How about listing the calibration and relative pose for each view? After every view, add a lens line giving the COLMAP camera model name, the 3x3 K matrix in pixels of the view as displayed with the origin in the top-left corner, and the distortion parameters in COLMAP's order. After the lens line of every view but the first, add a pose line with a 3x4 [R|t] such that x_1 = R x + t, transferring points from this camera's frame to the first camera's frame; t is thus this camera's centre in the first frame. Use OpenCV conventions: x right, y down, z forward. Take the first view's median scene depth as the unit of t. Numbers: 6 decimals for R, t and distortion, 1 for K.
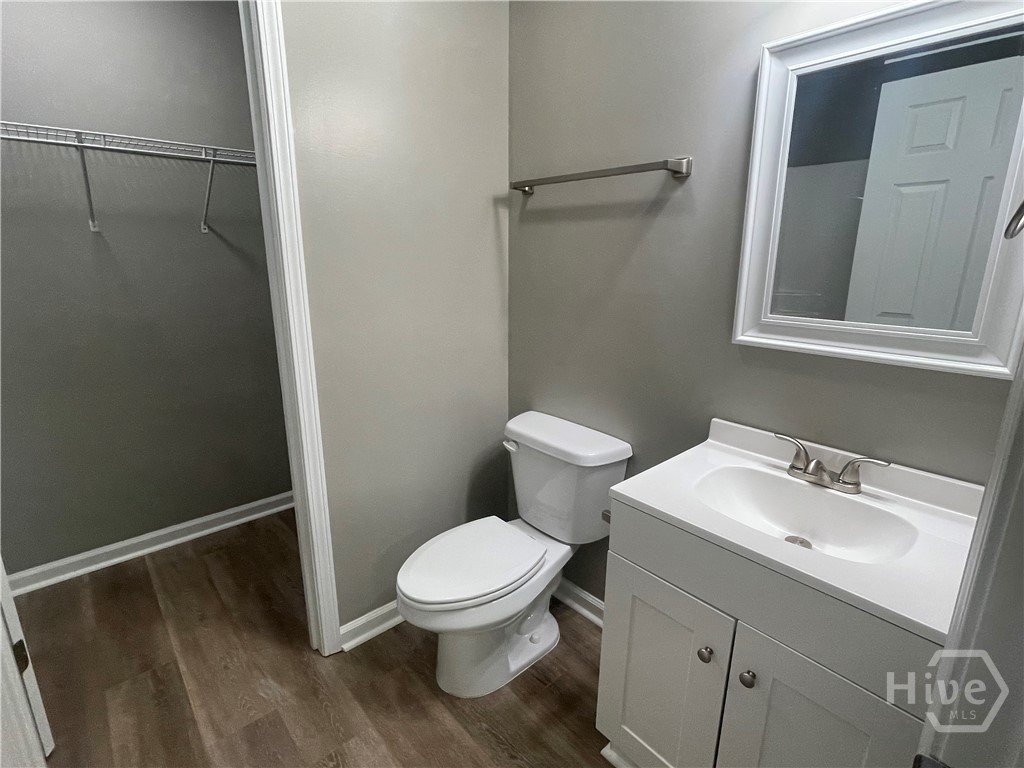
lens RADIAL K [[498.3, 0, 512.4], [0, 498.3, 379.3], [0, 0, 1]] dist [-0.004178, 0.001565]
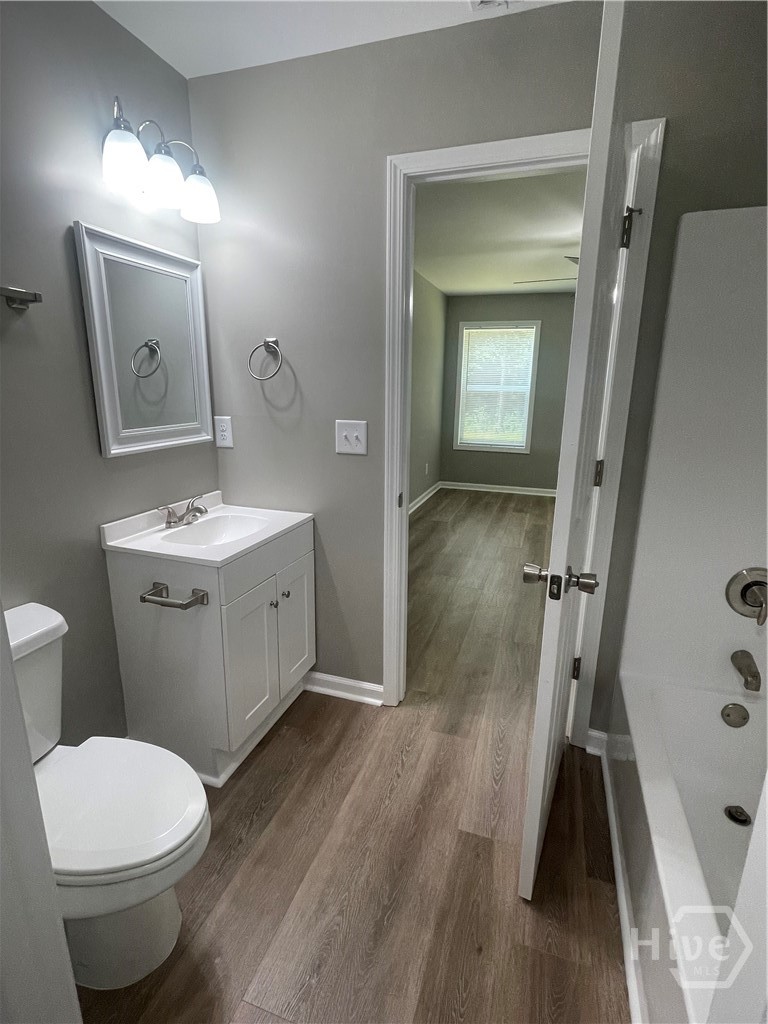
lens RADIAL K [[498.3, 0, 385.8], [0, 498.3, 515.3], [0, 0, 1]] dist [-0.004178, 0.001565]
pose [[-0.490637, -0.222724, 0.842419, -1.020952], [0.208351, 0.908752, 0.361608, -0.257541], [-0.846088, 0.352937, -0.399463, 1.000771]]
